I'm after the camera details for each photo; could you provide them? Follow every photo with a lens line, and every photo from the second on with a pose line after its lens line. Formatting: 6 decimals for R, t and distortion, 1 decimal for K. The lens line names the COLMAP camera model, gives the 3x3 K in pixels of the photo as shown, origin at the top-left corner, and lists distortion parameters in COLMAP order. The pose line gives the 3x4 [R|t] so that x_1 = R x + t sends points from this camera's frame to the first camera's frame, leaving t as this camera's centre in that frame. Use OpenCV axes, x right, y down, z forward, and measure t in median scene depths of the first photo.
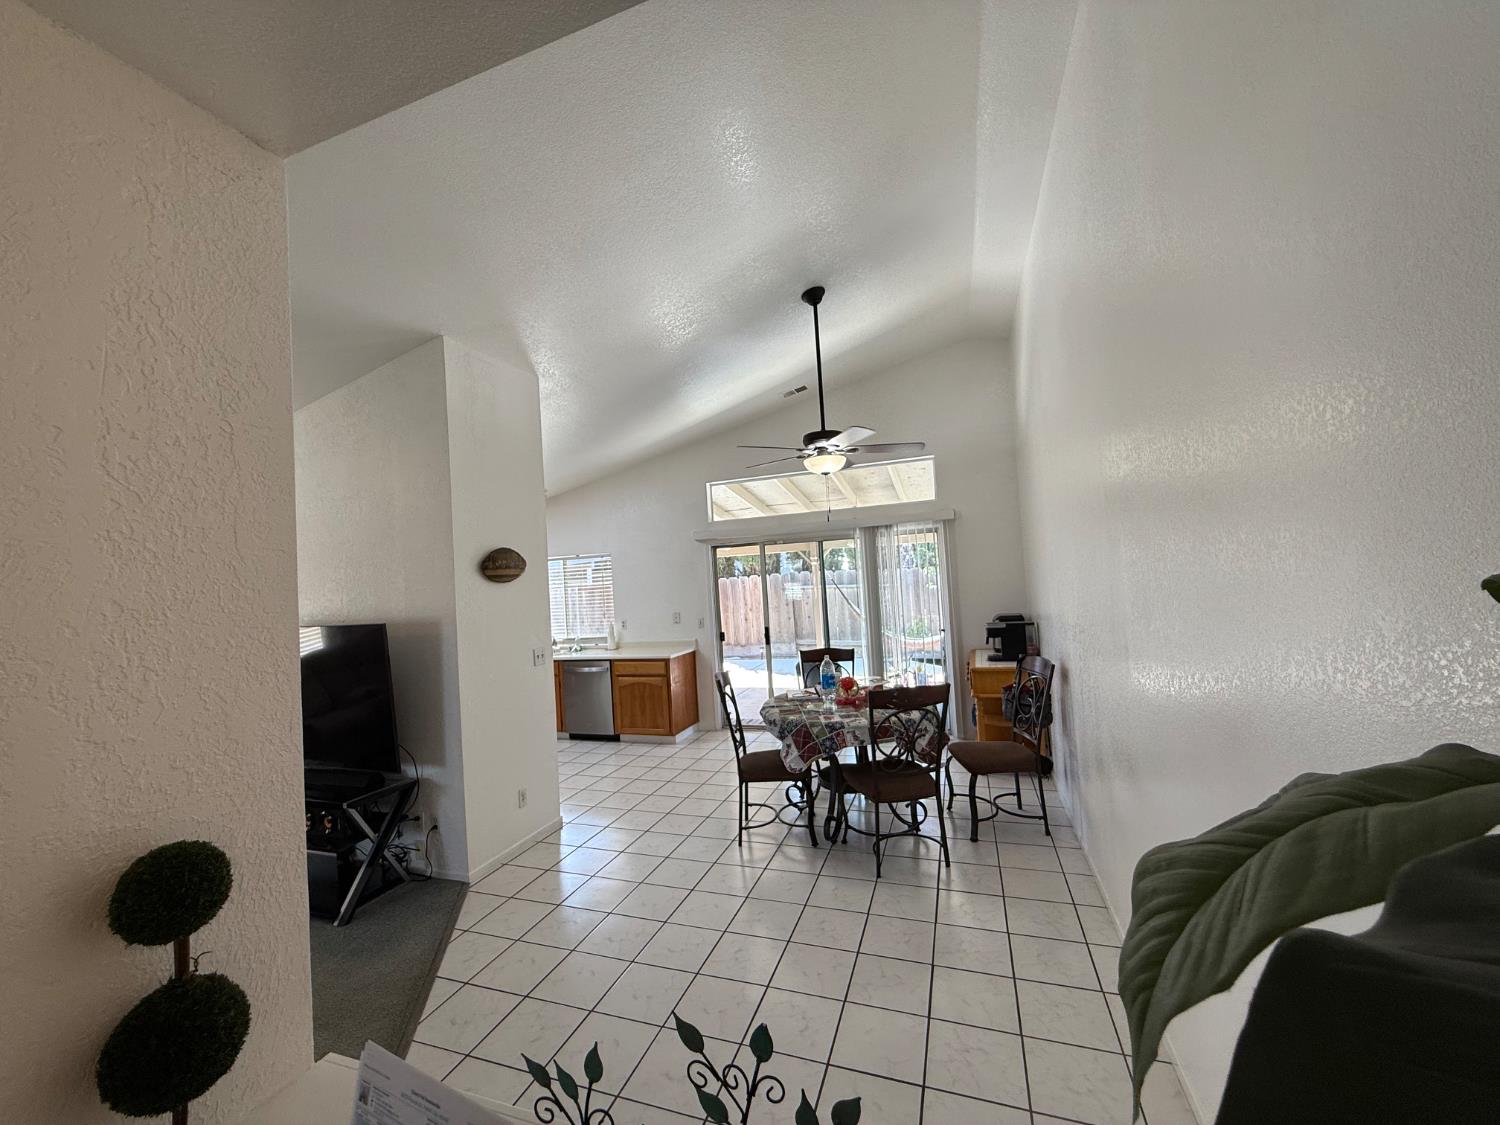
lens RADIAL K [[596.7, 0, 742.2], [0, 596.7, 563.3], [0, 0, 1]] dist [-0.000496, -0.000111]
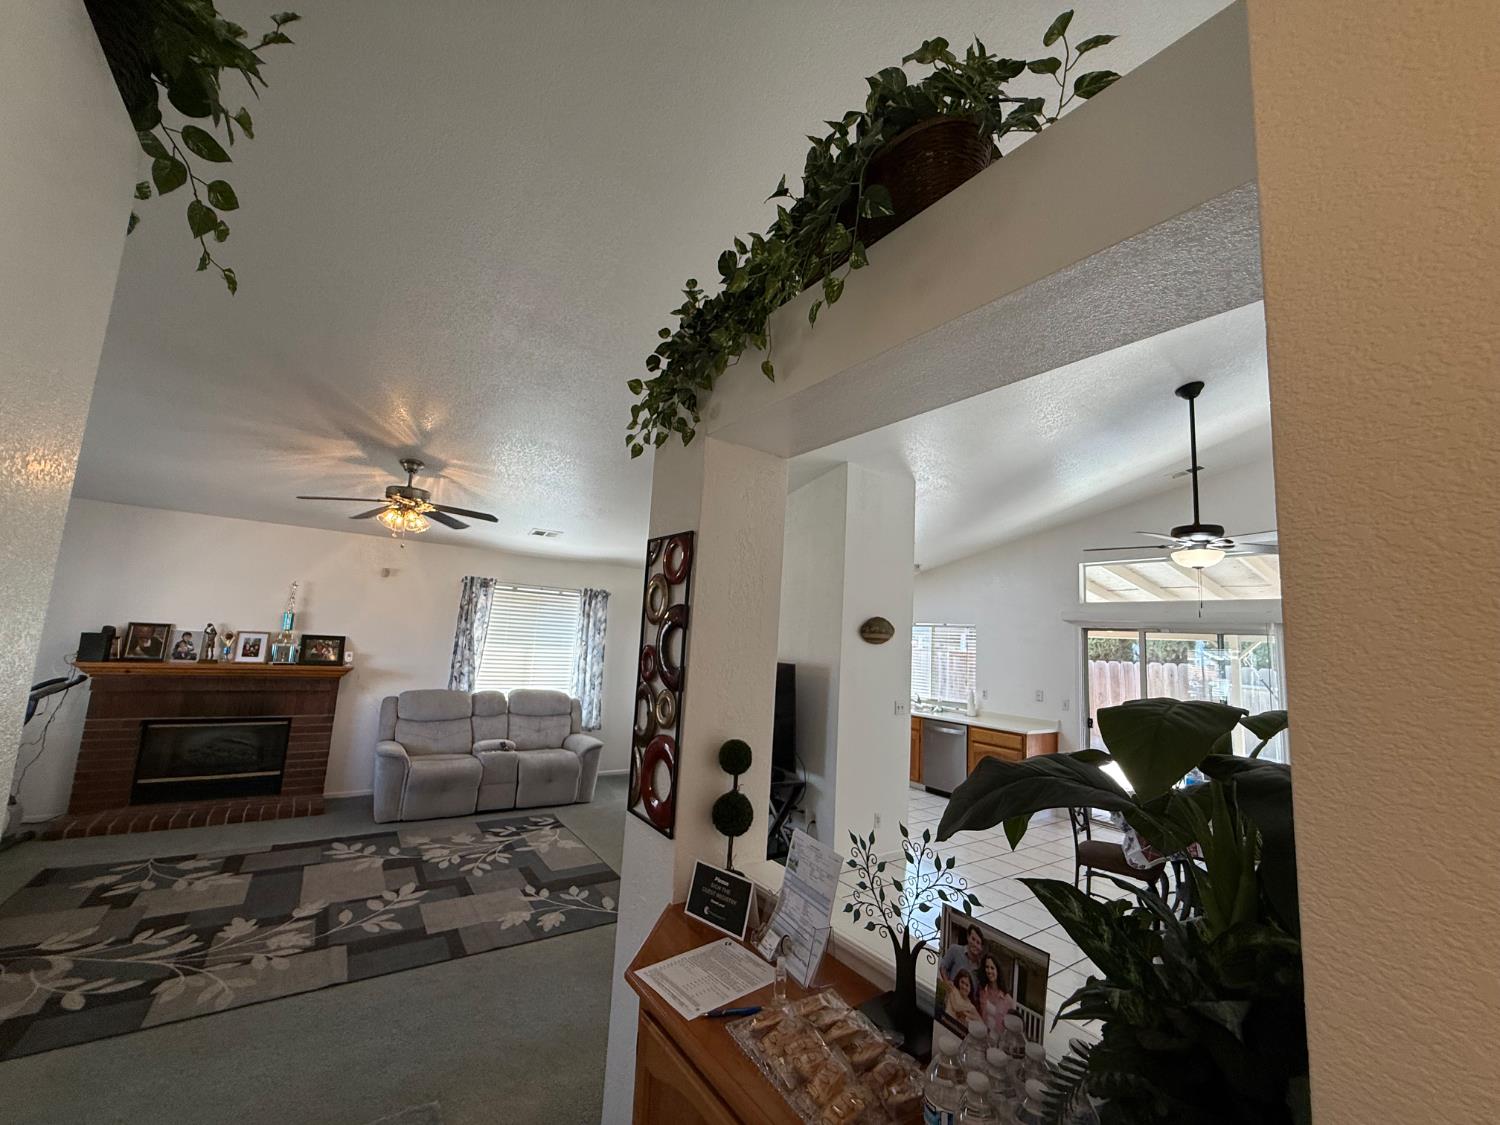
lens RADIAL K [[596.7, 0, 742.2], [0, 596.7, 563.3], [0, 0, 1]] dist [-0.000496, -0.000111]
pose [[0.812263, 0.032010, -0.582412, 0.100914], [-0.090682, 0.993283, -0.071878, -0.020651], [0.576199, 0.111199, 0.809710, -0.209441]]
